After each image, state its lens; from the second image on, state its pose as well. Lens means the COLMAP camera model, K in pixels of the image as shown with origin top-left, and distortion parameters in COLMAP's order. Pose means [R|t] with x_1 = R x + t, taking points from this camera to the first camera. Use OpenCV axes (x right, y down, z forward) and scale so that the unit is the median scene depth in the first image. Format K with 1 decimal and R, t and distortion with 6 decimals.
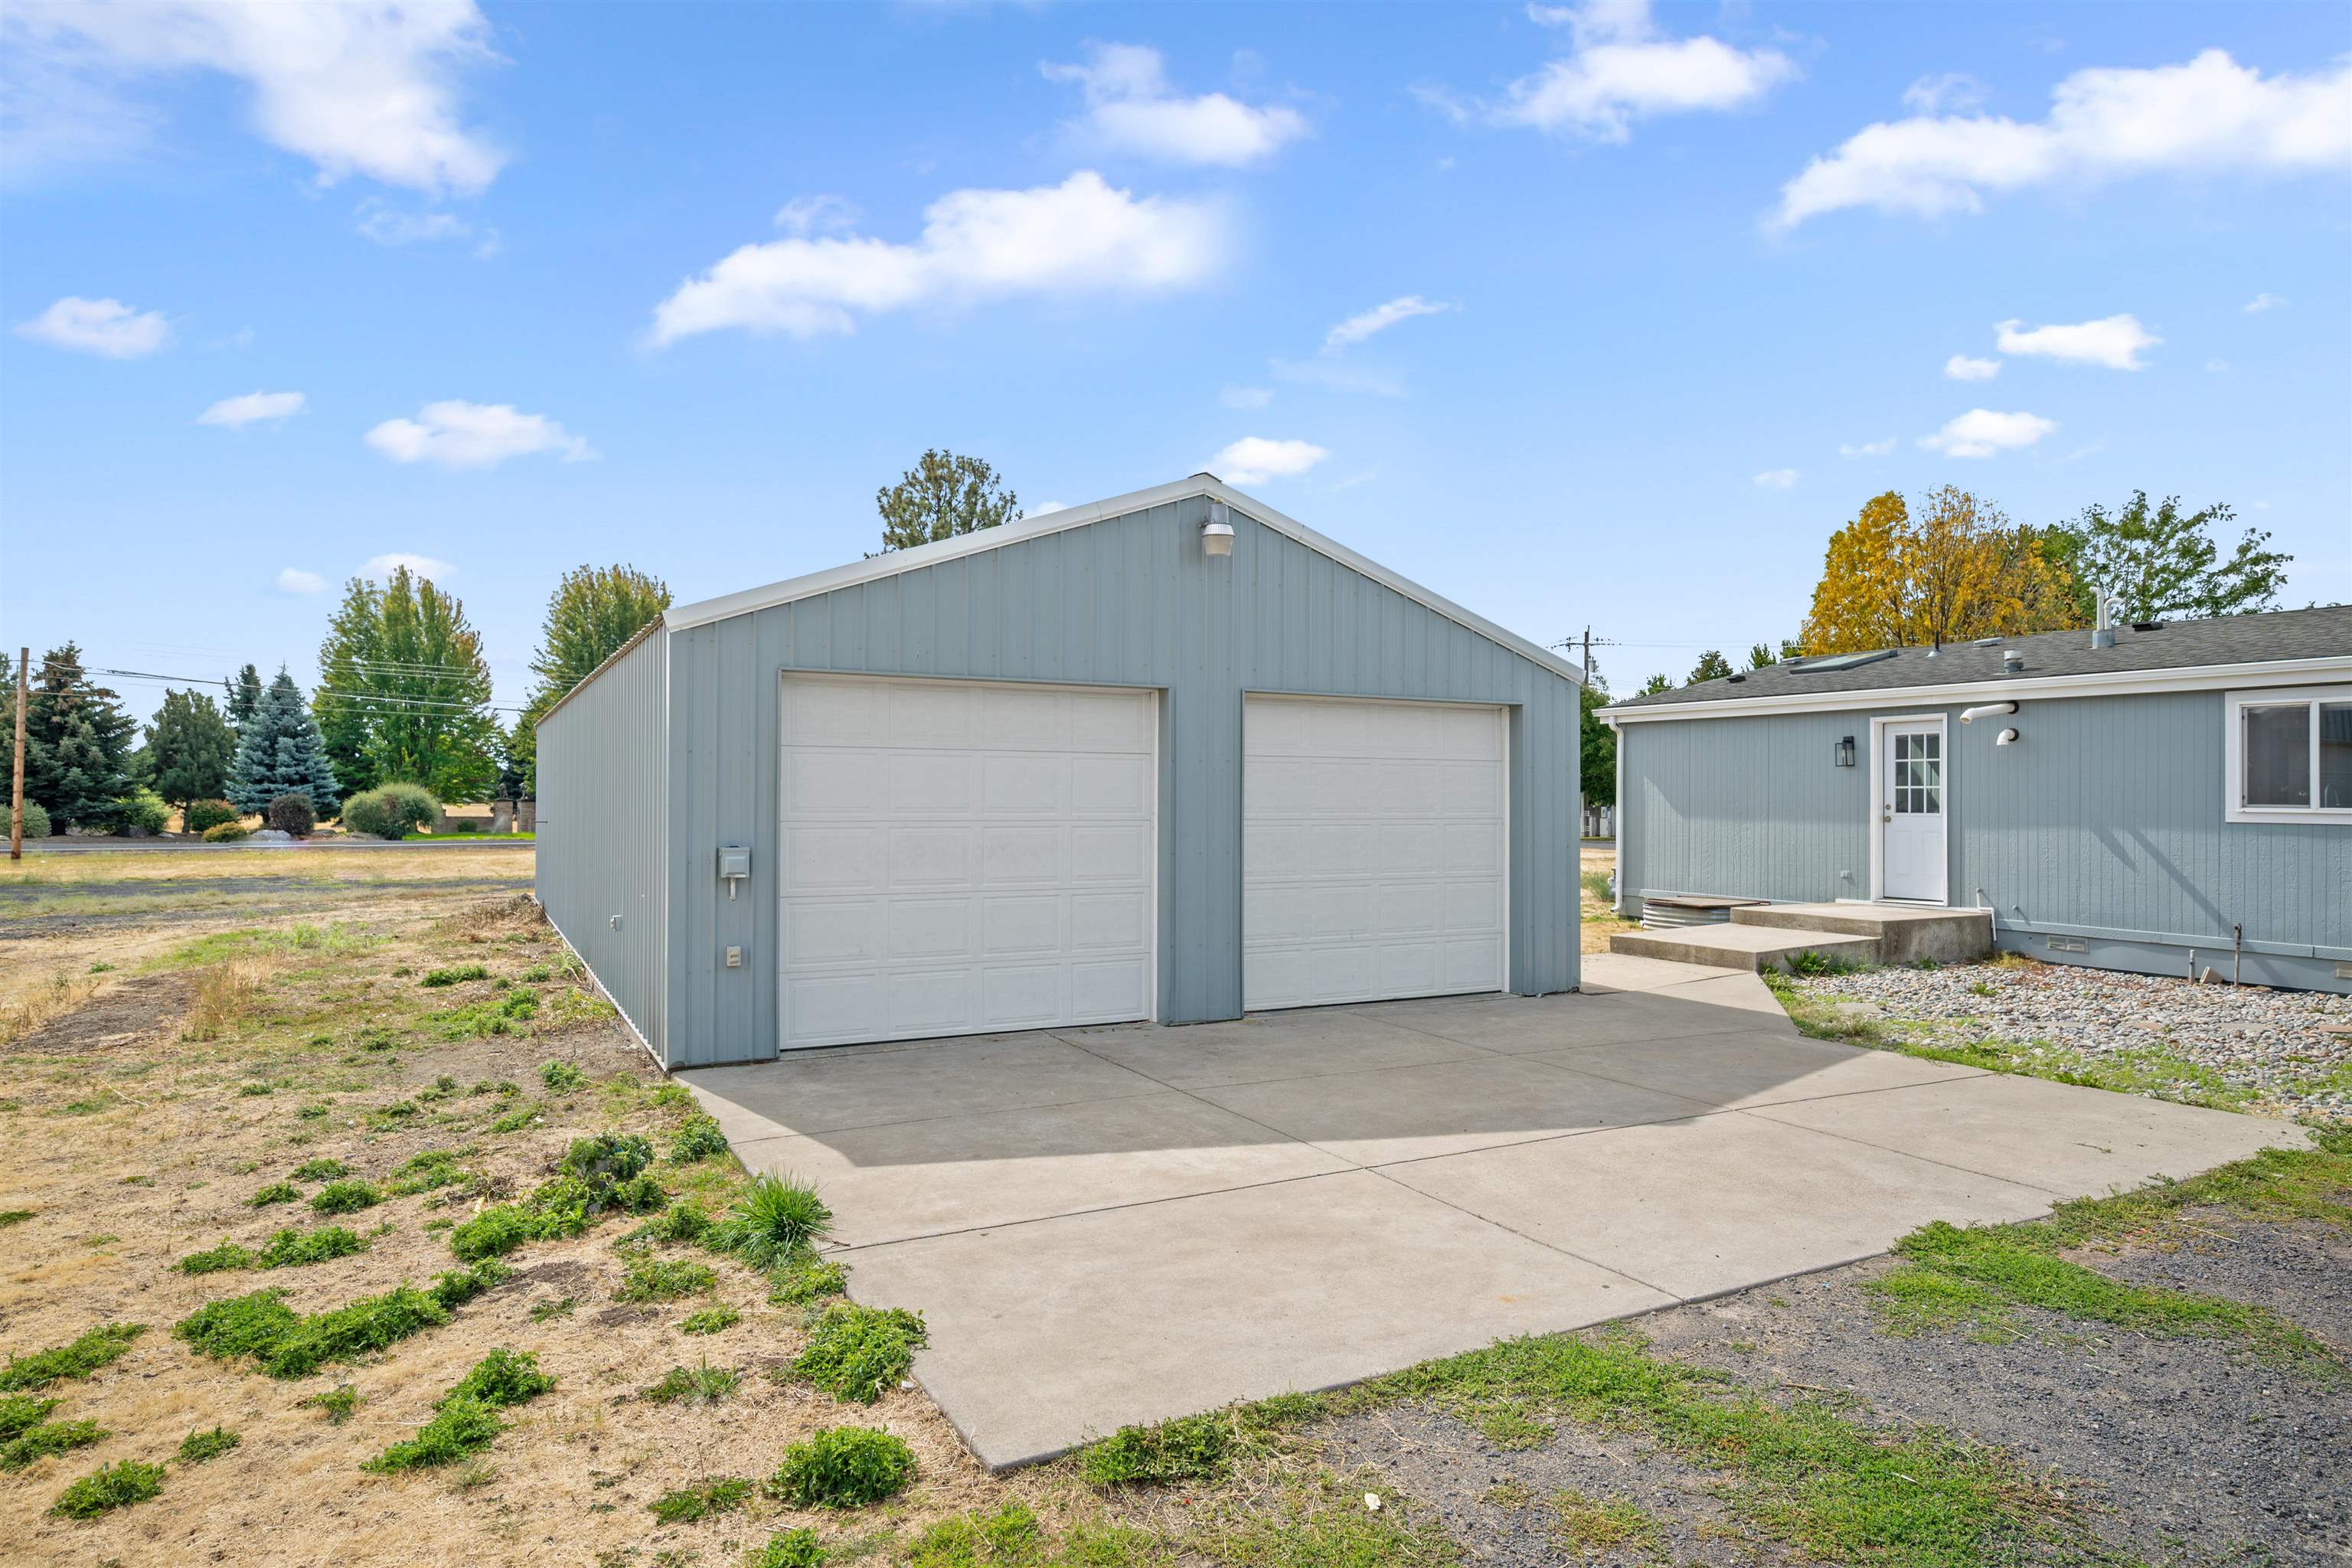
lens RADIAL K [[1363.9, 0, 1176.0], [0, 1363.9, 784.0], [0, 0, 1]] dist [0.001712, 0.000521]
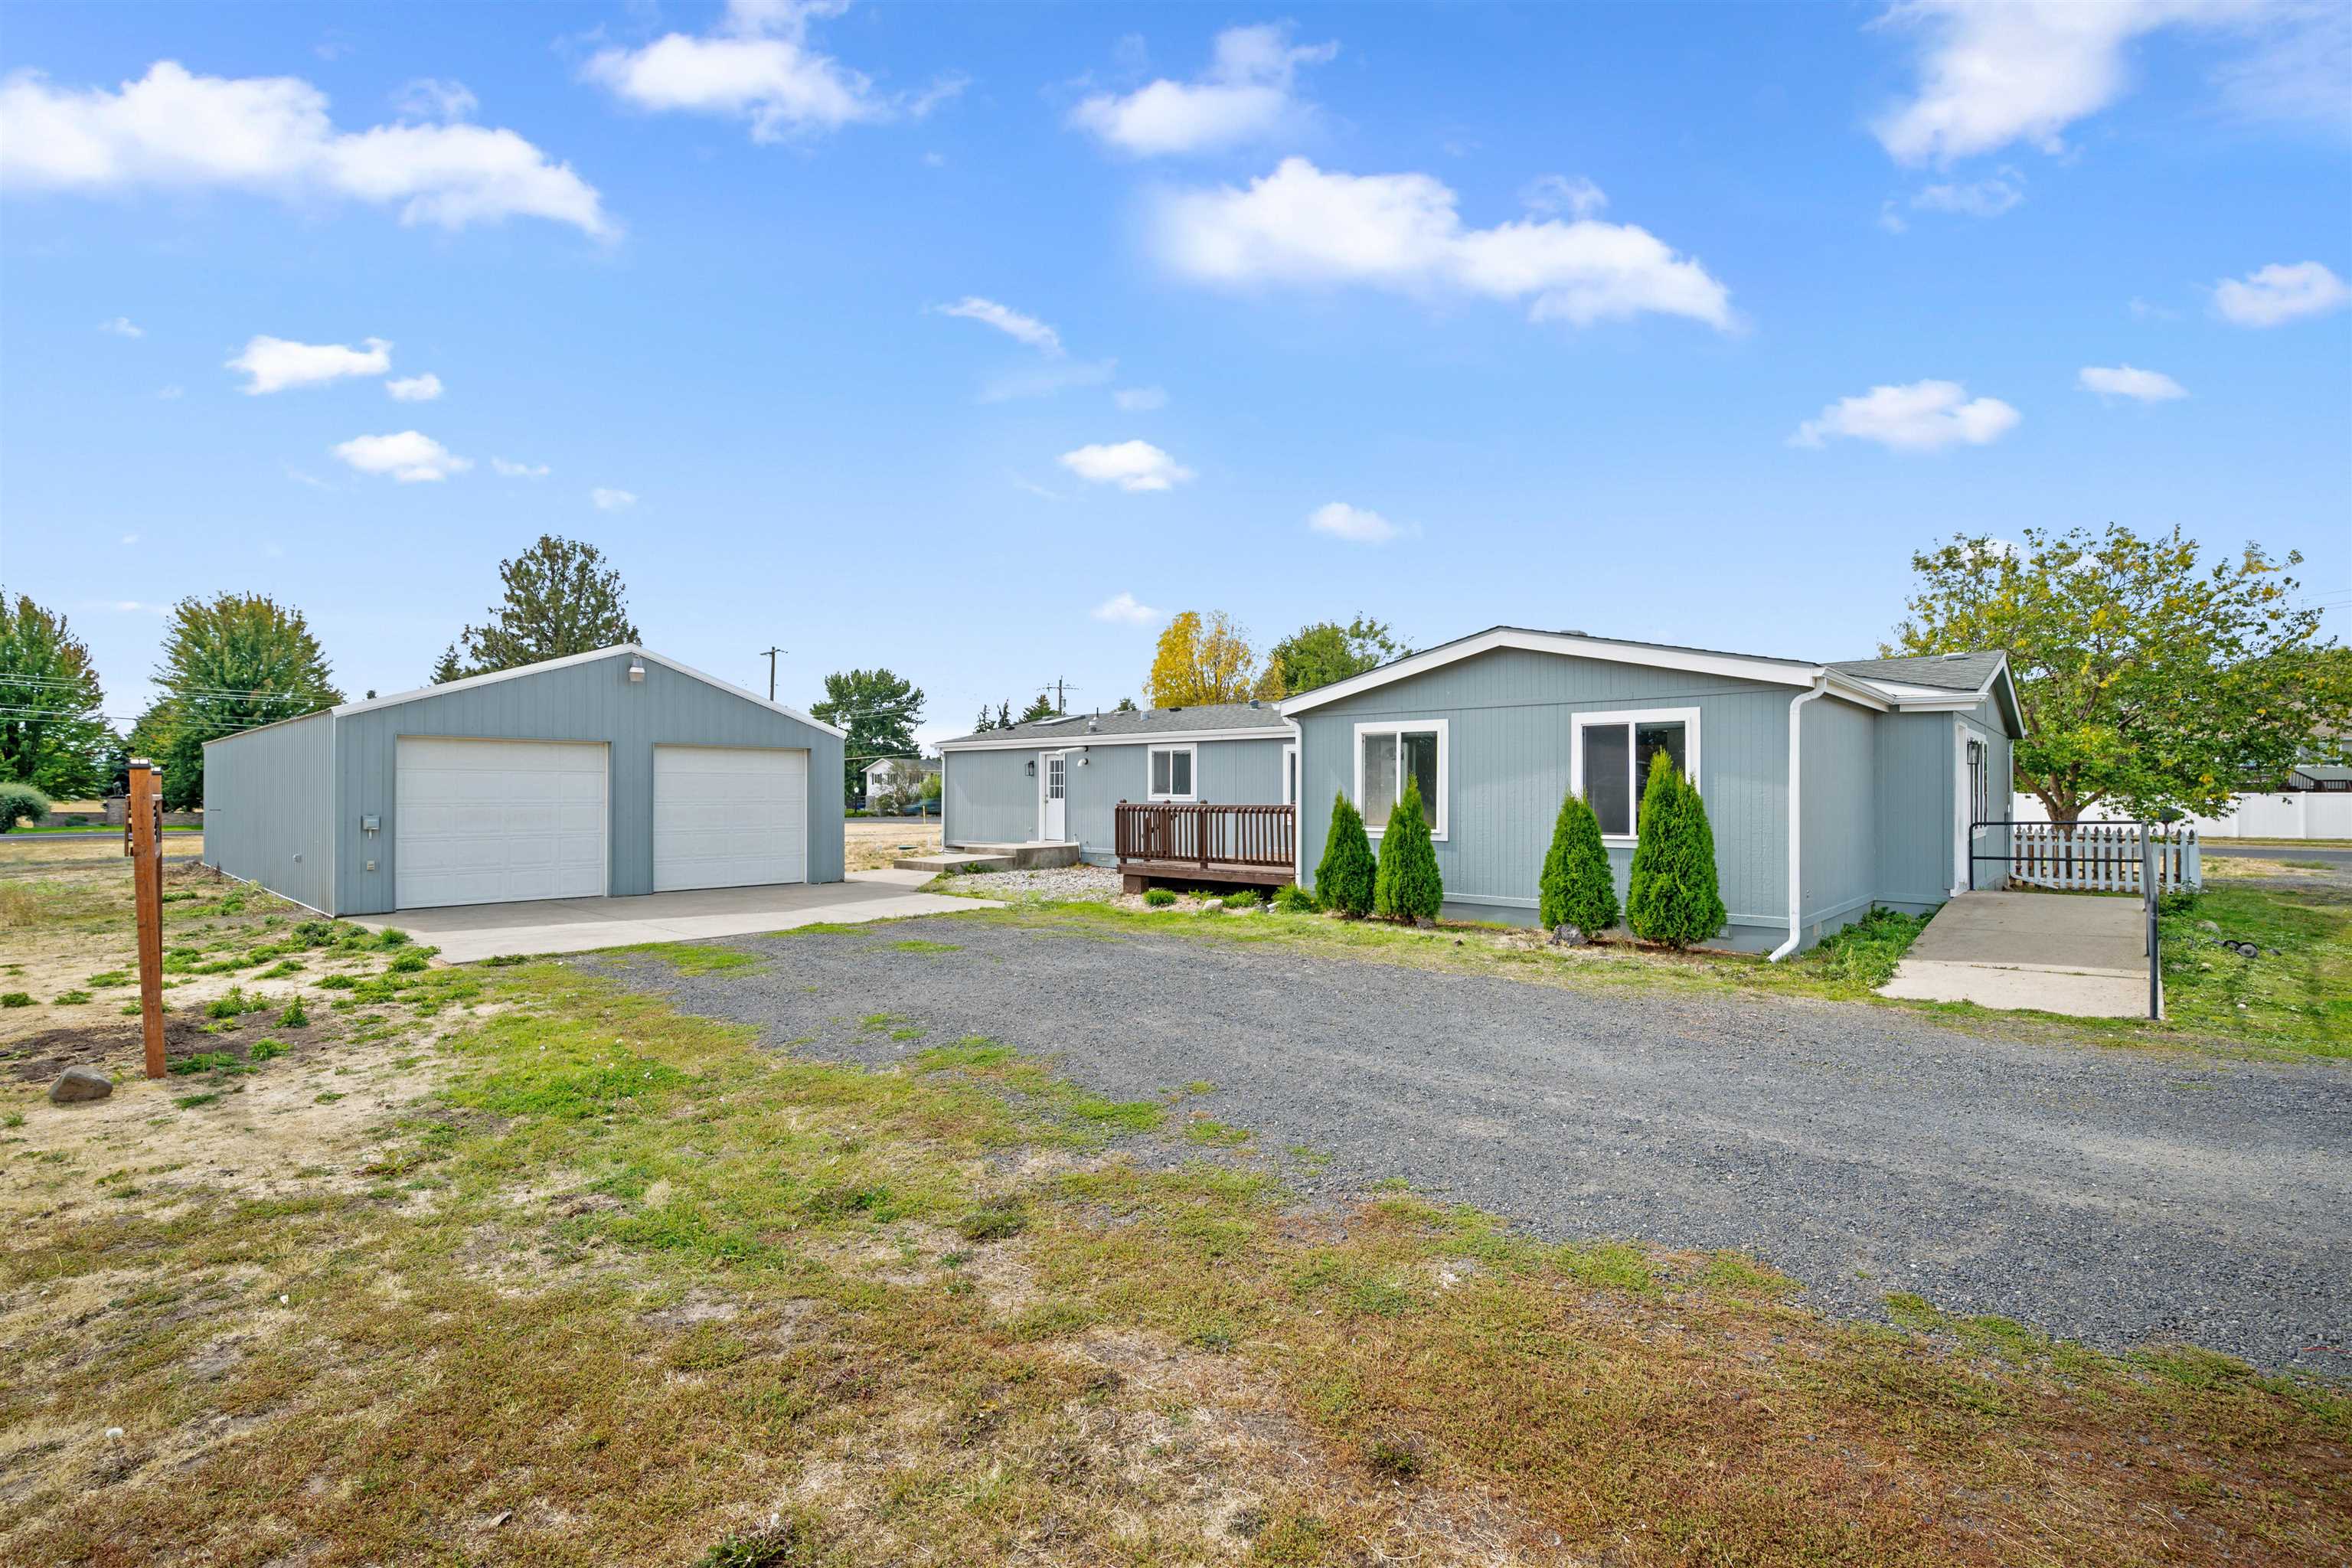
lens RADIAL K [[1030.1, 0, 1176.0], [0, 1030.1, 784.0], [0, 0, 1]] dist [0.001444, 0.000548]
pose [[0.939217, -0.001460, 0.343321, 0.171131], [0.000644, 0.999997, 0.002491, -0.004036], [-0.343324, -0.002118, 0.939215, -0.531156]]
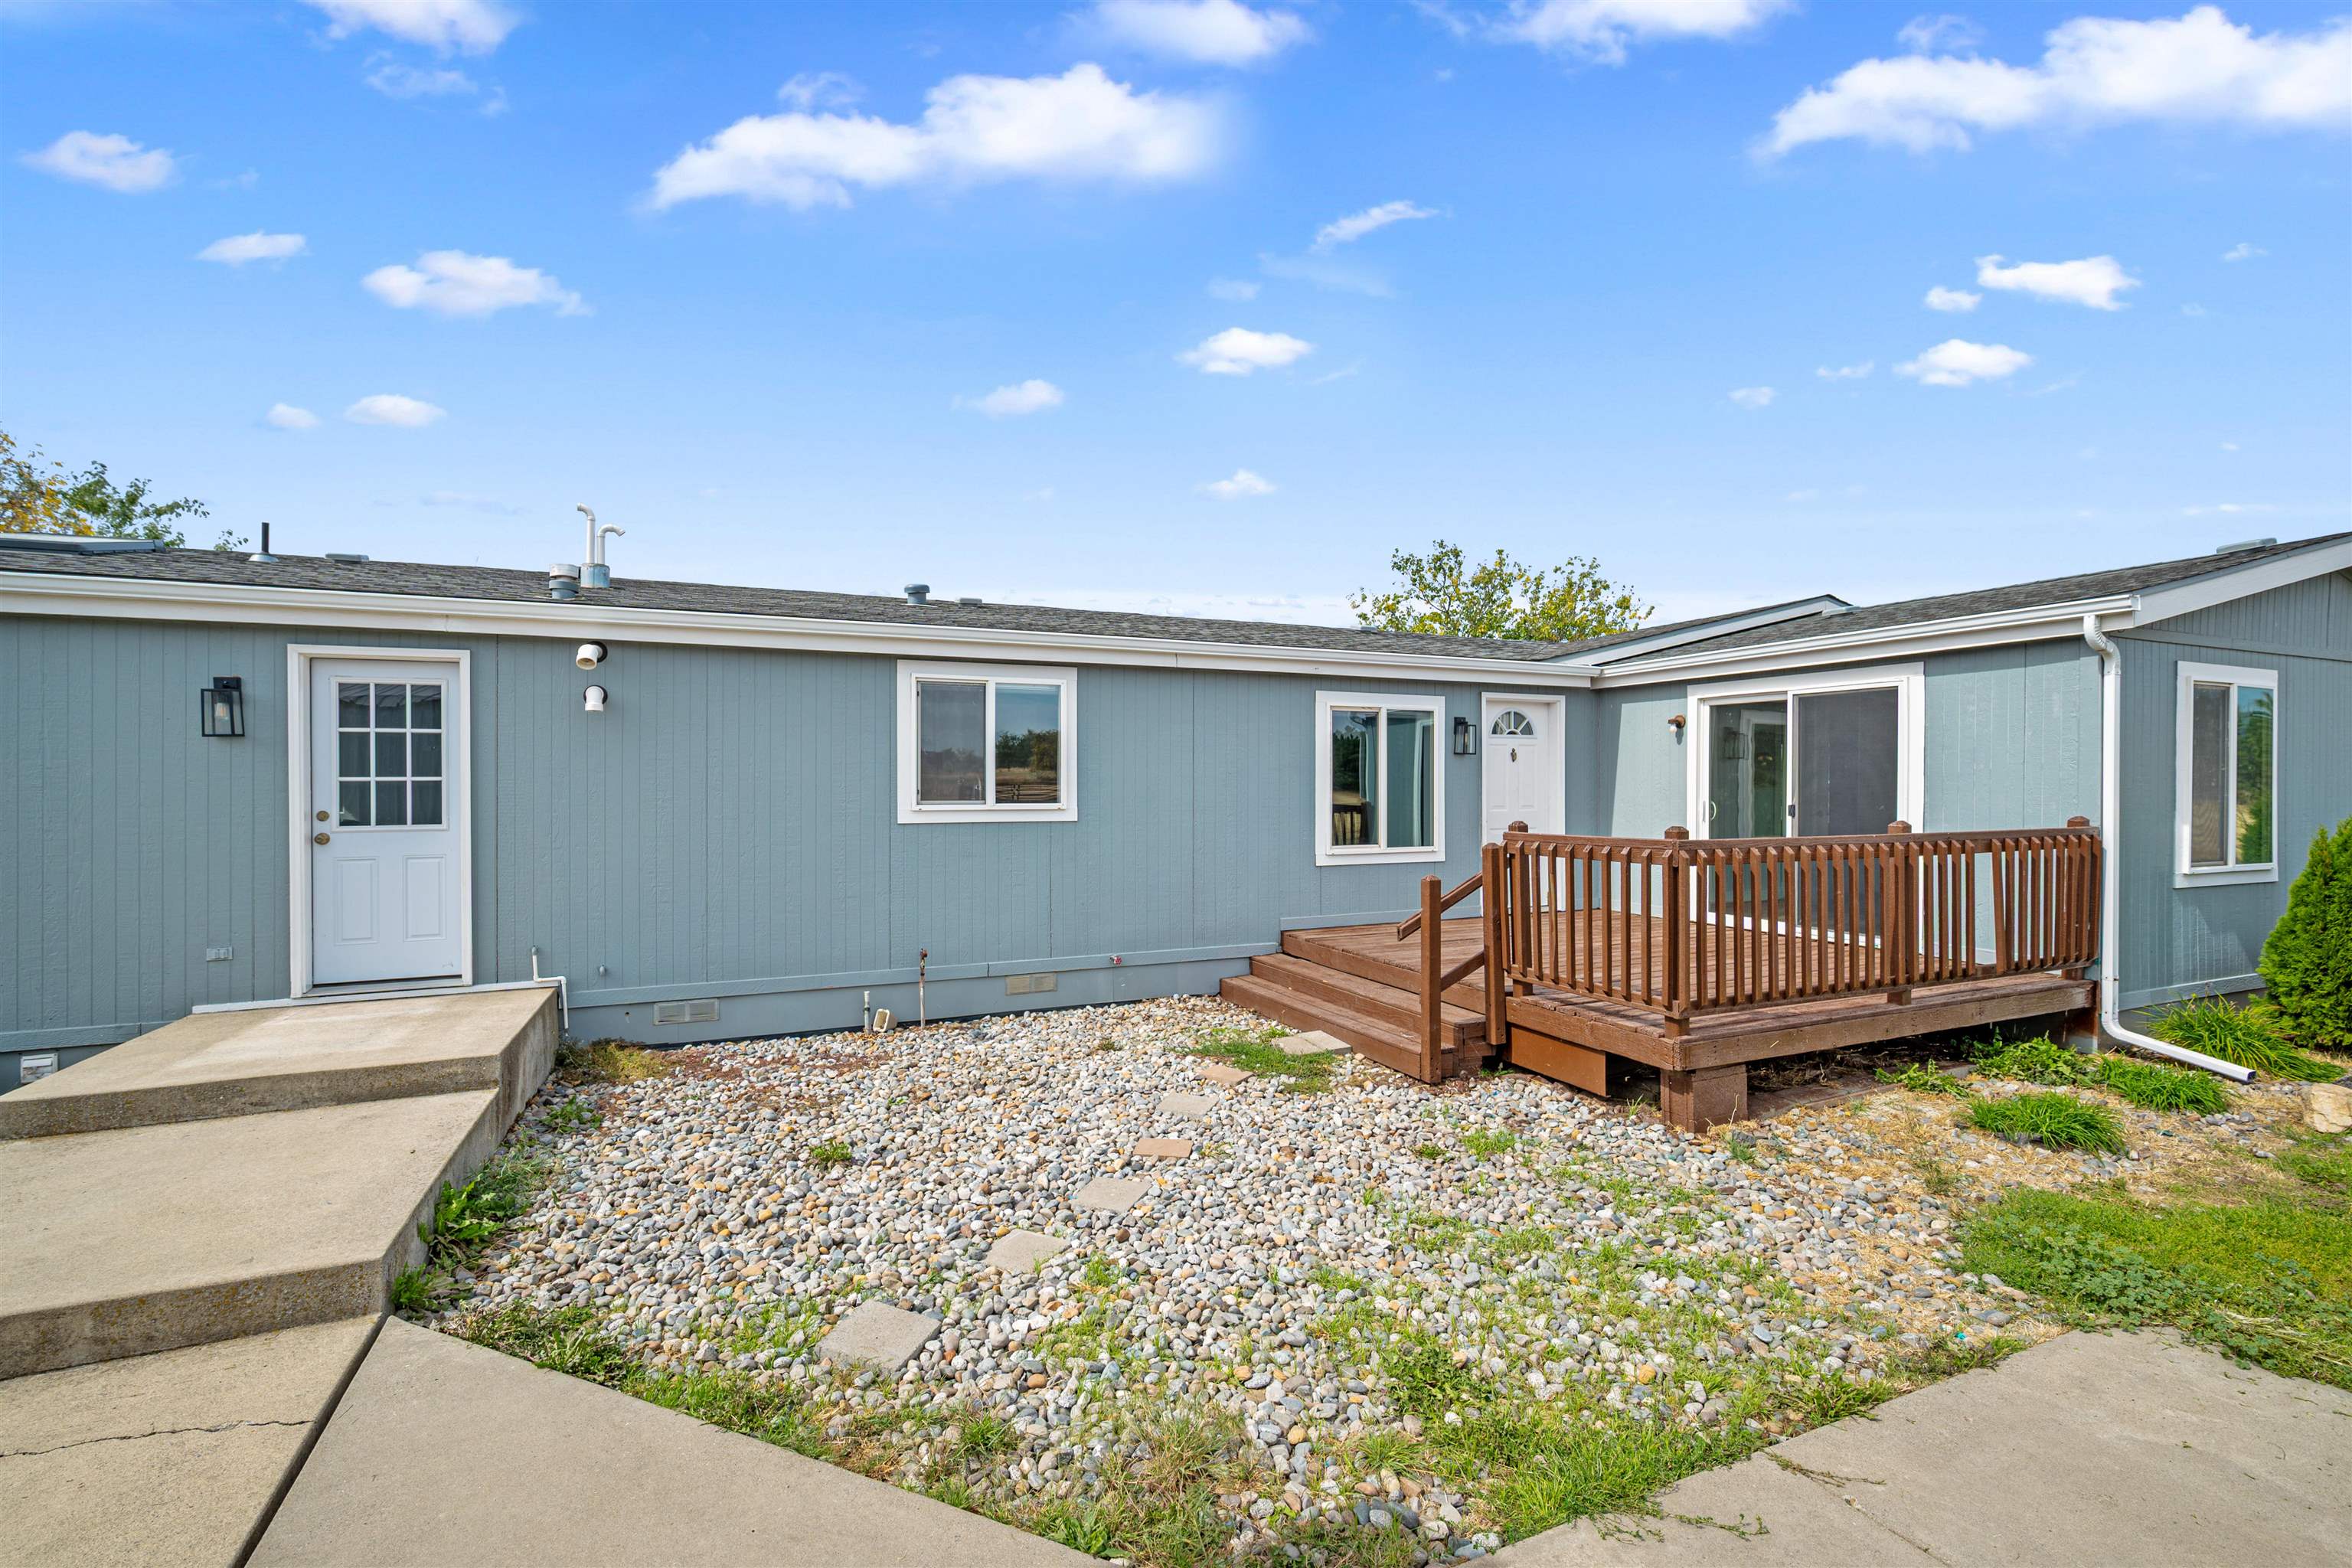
lens RADIAL K [[1030.1, 0, 1176.0], [0, 1030.1, 784.0], [0, 0, 1]] dist [0.001444, 0.000548]
pose [[0.082450, -0.008736, 0.996557, 0.148596], [-0.005131, 0.999945, 0.009191, -0.001084], [-0.996582, -0.005872, 0.082400, 0.636433]]
